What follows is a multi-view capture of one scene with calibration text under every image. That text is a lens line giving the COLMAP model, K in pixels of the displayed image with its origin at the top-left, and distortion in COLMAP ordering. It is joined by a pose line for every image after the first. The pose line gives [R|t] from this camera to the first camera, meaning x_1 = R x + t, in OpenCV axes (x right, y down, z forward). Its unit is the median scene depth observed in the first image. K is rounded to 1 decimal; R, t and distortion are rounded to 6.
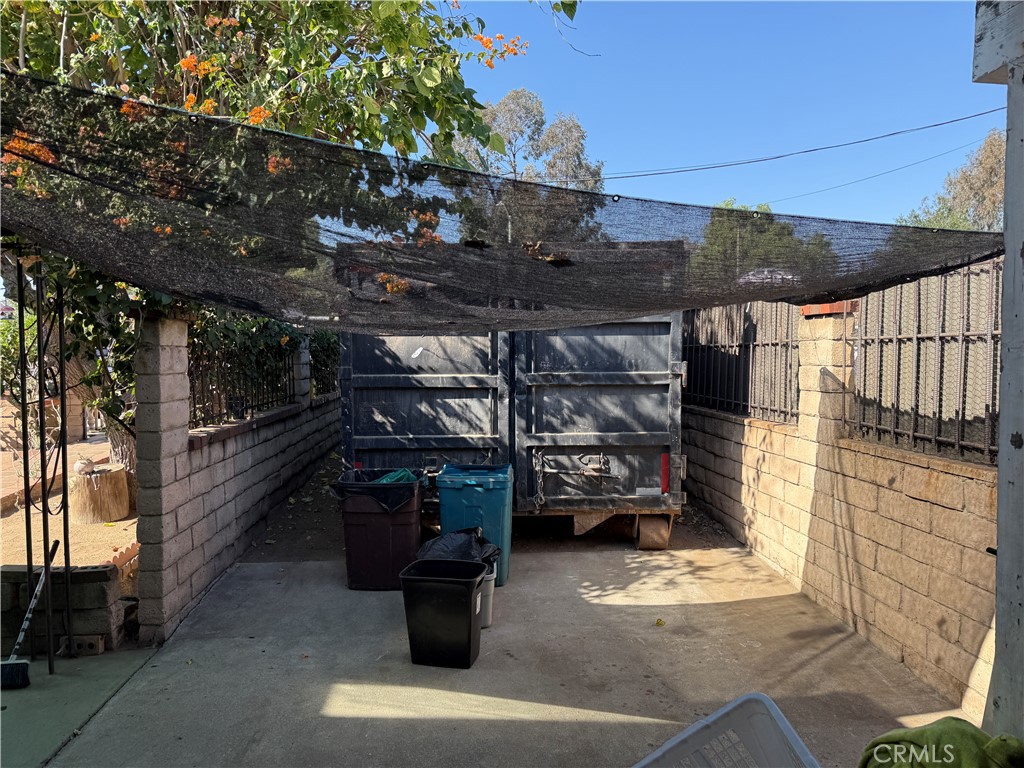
lens RADIAL K [[719.9, 0, 520.5], [0, 719.9, 387.3], [0, 0, 1]] dist [0.077068, -0.103168]
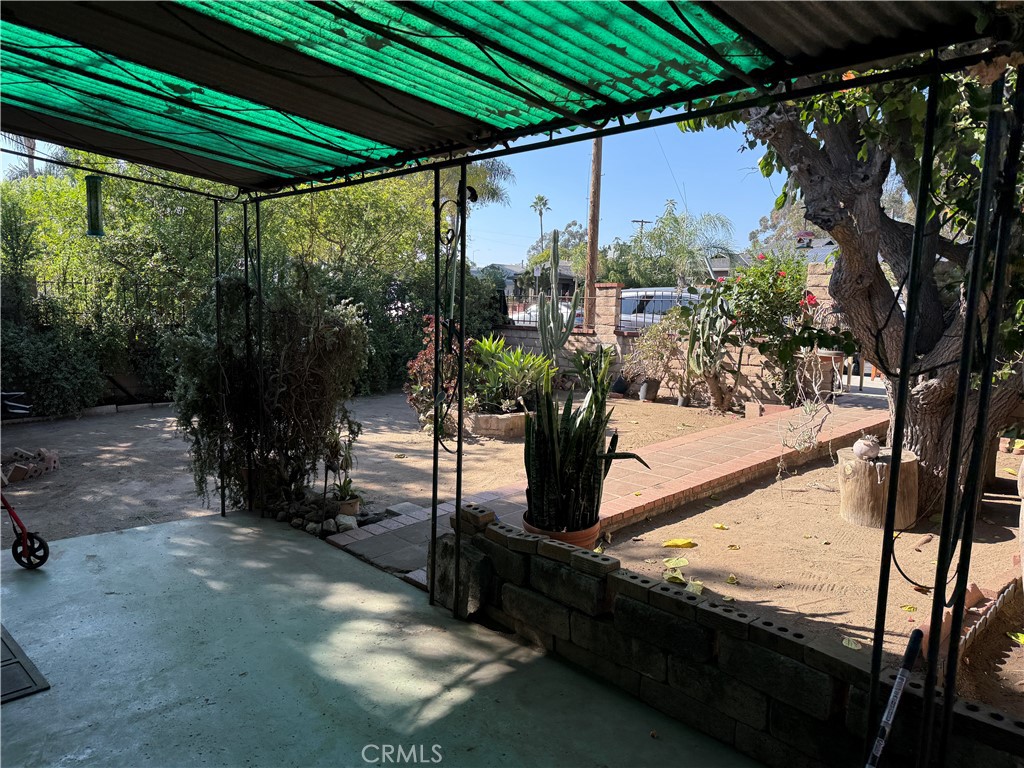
lens RADIAL K [[719.9, 0, 520.5], [0, 719.9, 387.3], [0, 0, 1]] dist [0.077068, -0.103168]
pose [[0.626993, 0.119444, -0.769814, -0.188150], [-0.070850, 0.992824, 0.096340, -0.000634], [0.775796, -0.005863, 0.630956, 0.189686]]
